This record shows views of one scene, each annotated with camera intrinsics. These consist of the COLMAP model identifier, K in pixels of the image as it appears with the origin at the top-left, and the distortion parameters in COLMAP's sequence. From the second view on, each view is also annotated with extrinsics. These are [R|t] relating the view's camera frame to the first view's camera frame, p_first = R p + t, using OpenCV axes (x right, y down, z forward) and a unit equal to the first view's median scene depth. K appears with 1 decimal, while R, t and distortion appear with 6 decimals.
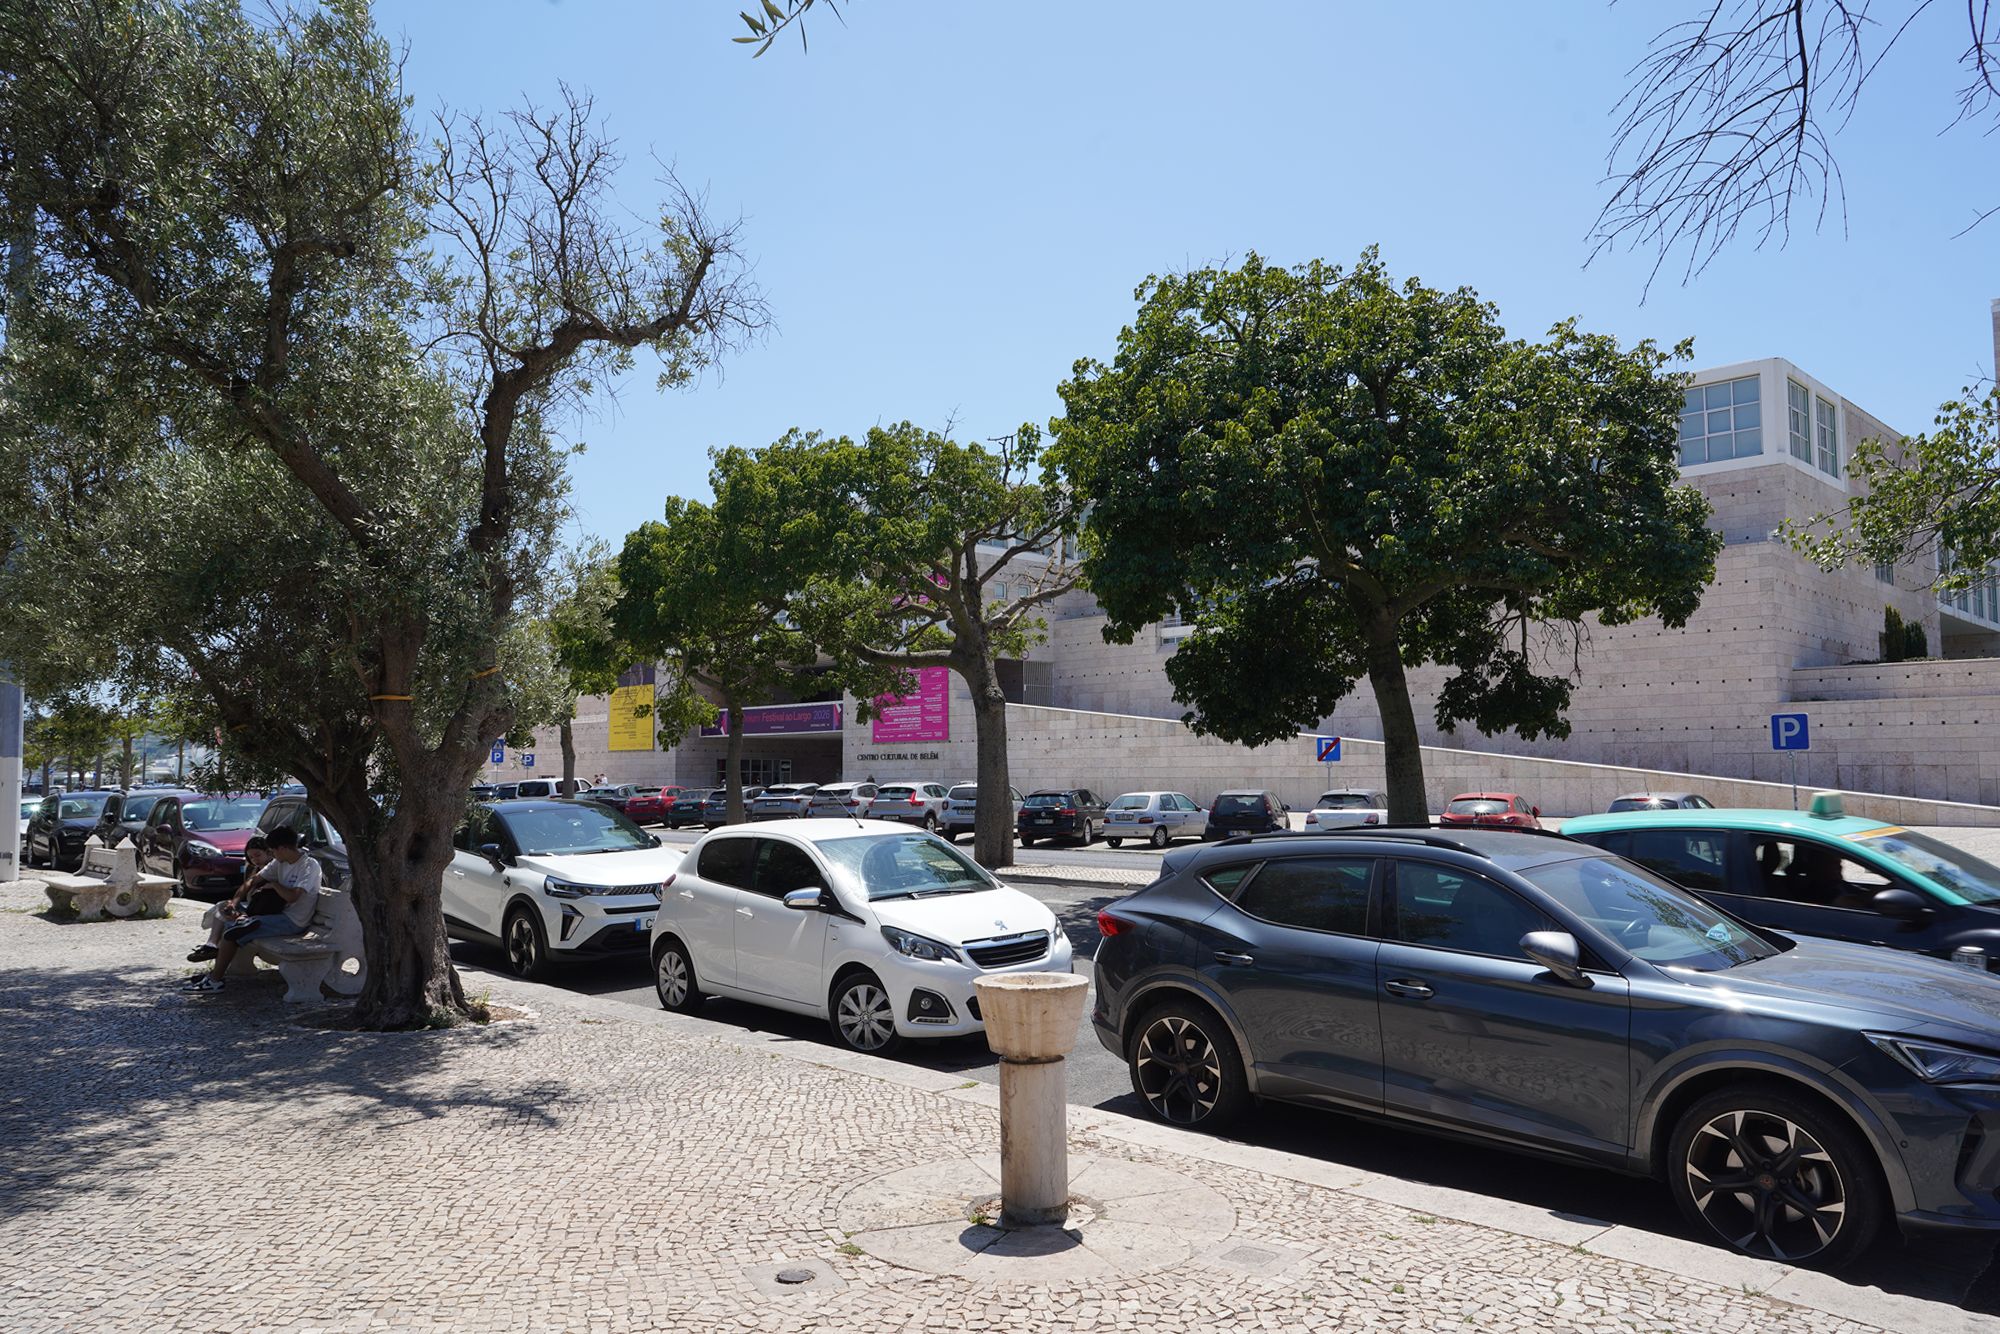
lens RADIAL K [[1328.1, 0, 991.7], [0, 1328.1, 675.3], [0, 0, 1]] dist [-0.028014, 0.029449]
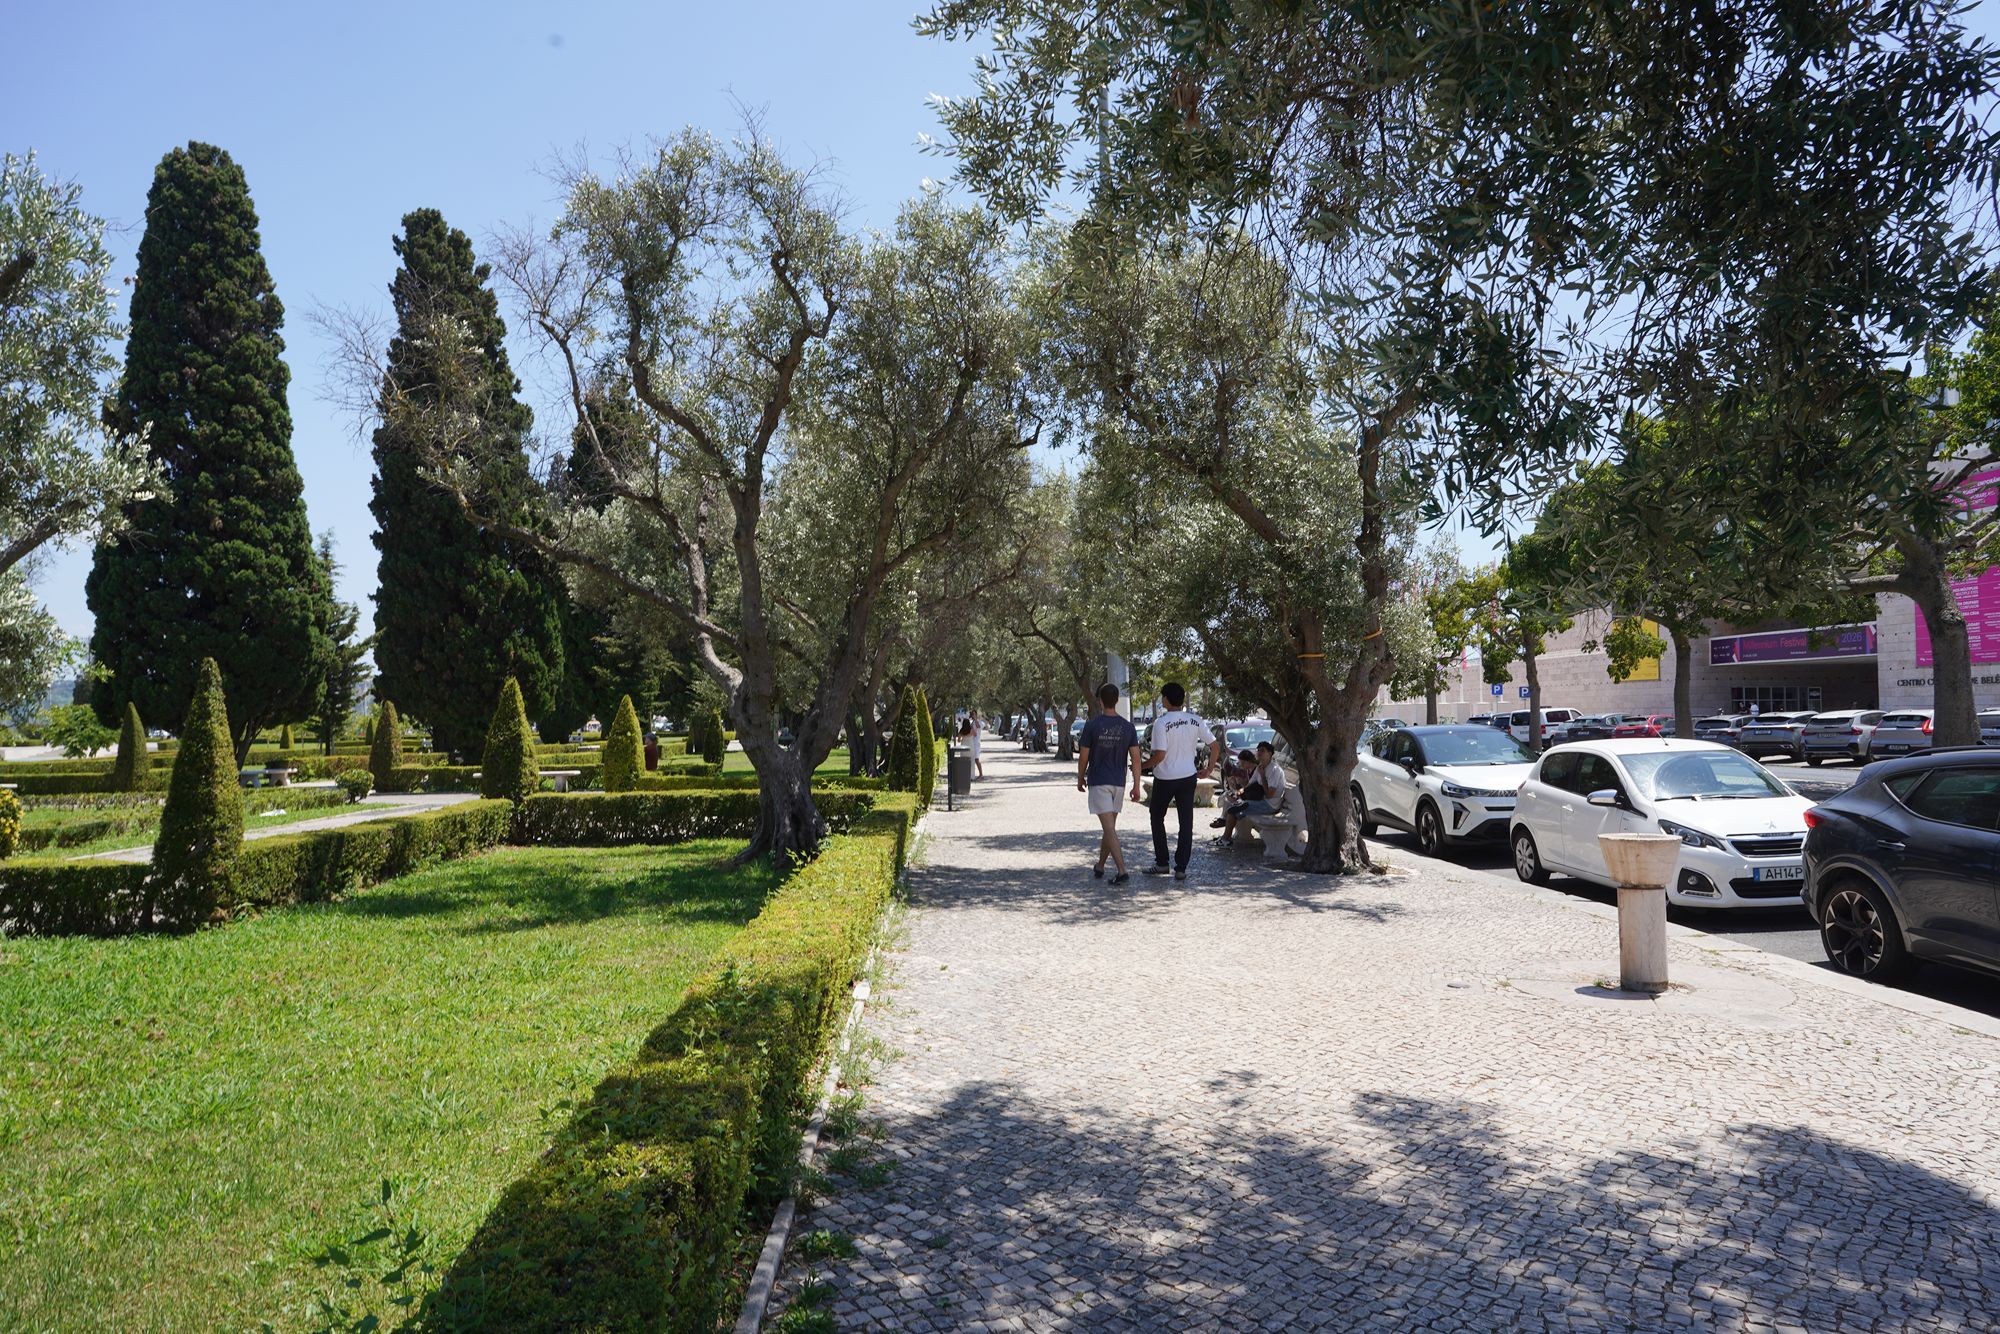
lens RADIAL K [[1328.1, 0, 991.7], [0, 1328.1, 675.3], [0, 0, 1]] dist [-0.028014, 0.029449]
pose [[0.727006, -0.027956, -0.686062, 0.295773], [0.062278, 0.997737, 0.025339, -0.019706], [0.683801, -0.061148, 0.727102, -0.322592]]
